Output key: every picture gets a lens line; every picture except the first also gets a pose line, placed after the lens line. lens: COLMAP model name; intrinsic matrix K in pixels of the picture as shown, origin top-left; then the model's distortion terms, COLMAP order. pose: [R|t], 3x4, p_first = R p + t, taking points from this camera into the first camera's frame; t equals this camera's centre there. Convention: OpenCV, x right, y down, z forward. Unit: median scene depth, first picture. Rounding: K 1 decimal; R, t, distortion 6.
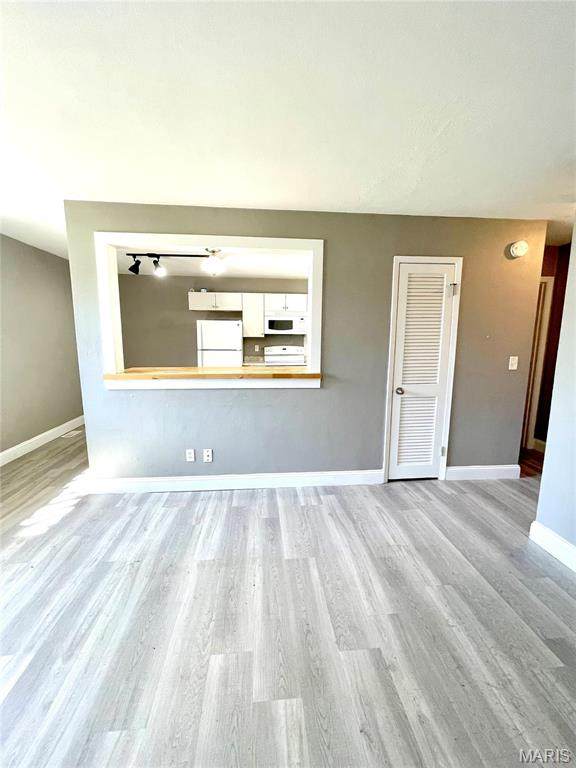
lens RADIAL K [[310.8, 0, 286.3], [0, 310.8, 380.4], [0, 0, 1]] dist [-0.002902, -0.000283]
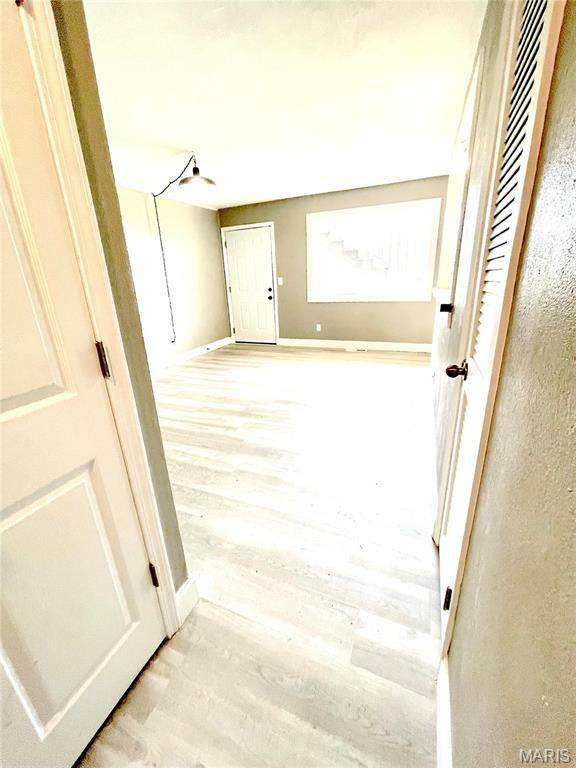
lens RADIAL K [[308.7, 0, 286.0], [0, 308.7, 382.8], [0, 0, 1]] dist [0.000036, -0.000107]
pose [[-0.478306, 0.290934, -0.828602, 0.814413], [-0.083019, 0.924325, 0.372466, -0.077324], [0.874260, 0.246943, -0.417957, 0.982746]]
